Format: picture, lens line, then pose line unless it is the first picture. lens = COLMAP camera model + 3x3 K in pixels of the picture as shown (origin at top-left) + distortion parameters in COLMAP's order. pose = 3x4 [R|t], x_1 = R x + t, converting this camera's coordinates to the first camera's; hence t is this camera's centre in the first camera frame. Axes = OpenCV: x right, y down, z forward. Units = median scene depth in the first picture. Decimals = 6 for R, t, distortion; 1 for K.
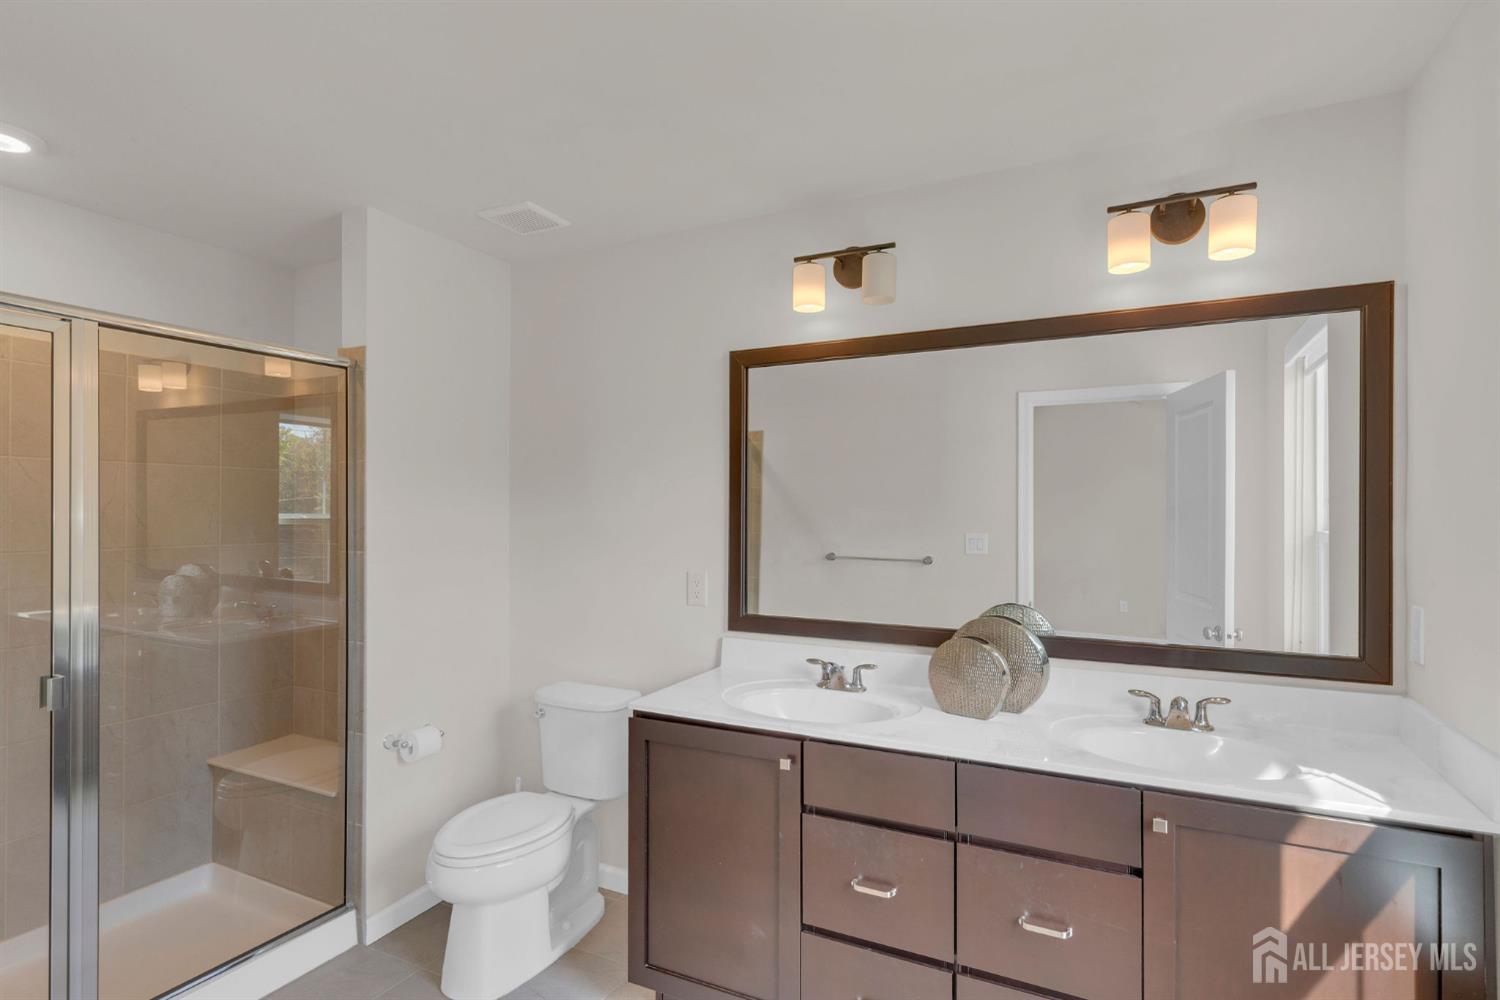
lens RADIAL K [[737.1, 0, 753.4], [0, 737.1, 504.6], [0, 0, 1]] dist [0.000609, -0.000021]
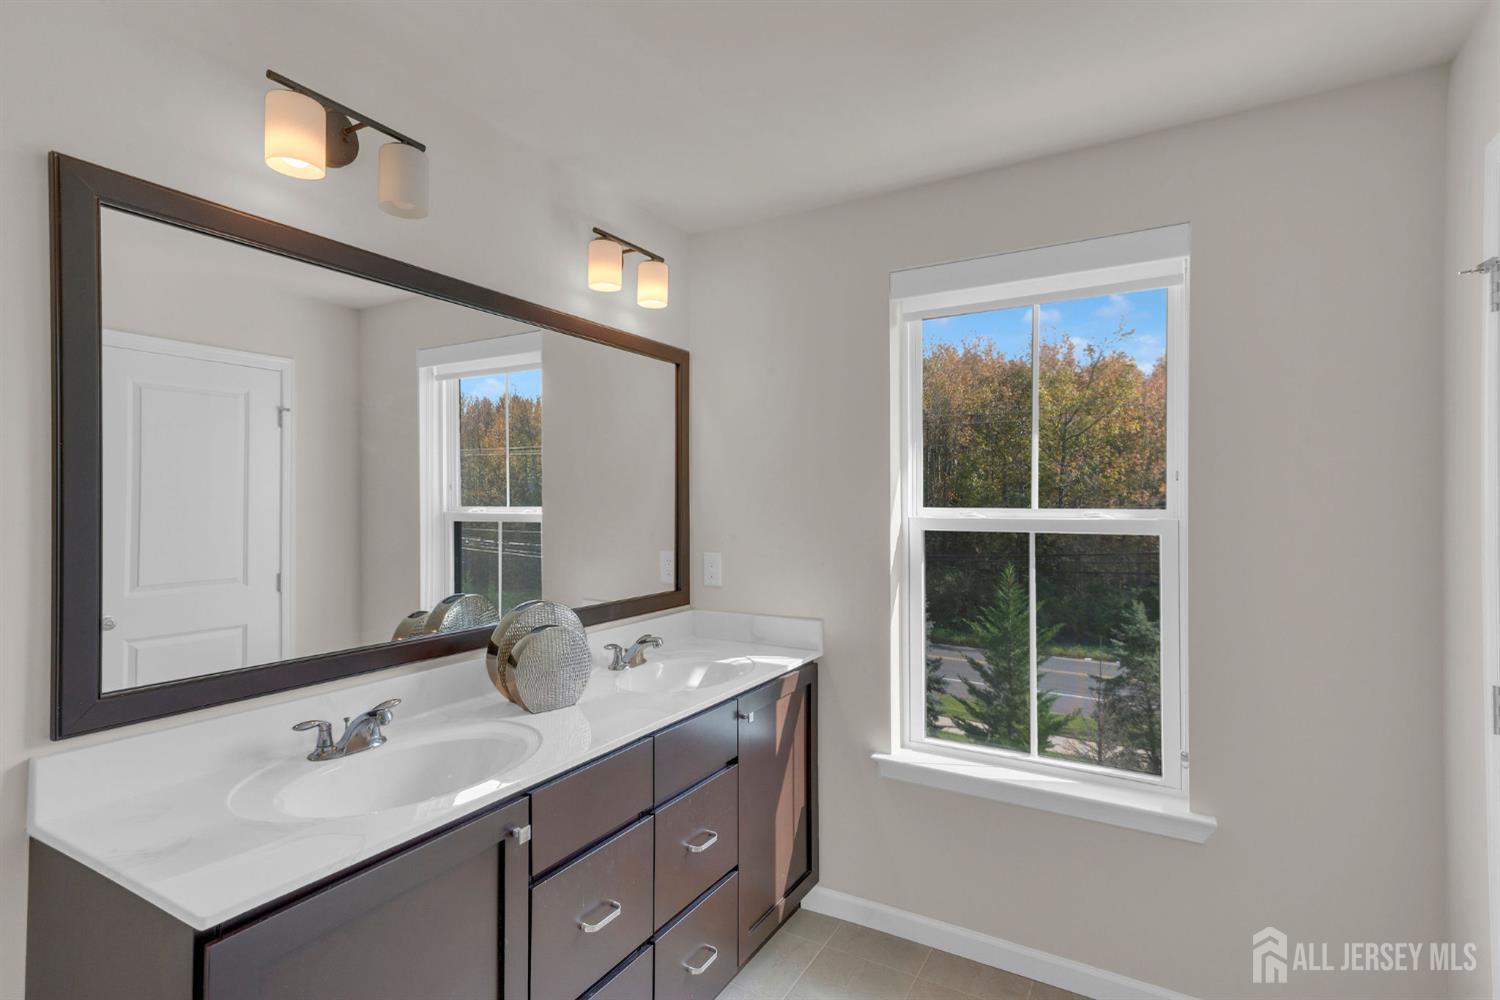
lens RADIAL K [[737.1, 0, 753.4], [0, 737.1, 504.6], [0, 0, 1]] dist [0.000609, -0.000021]
pose [[0.046454, -0.009481, 0.998875, -0.618550], [-0.014969, 0.999836, 0.010186, 0.008090], [-0.998808, -0.015426, 0.046305, 0.669569]]
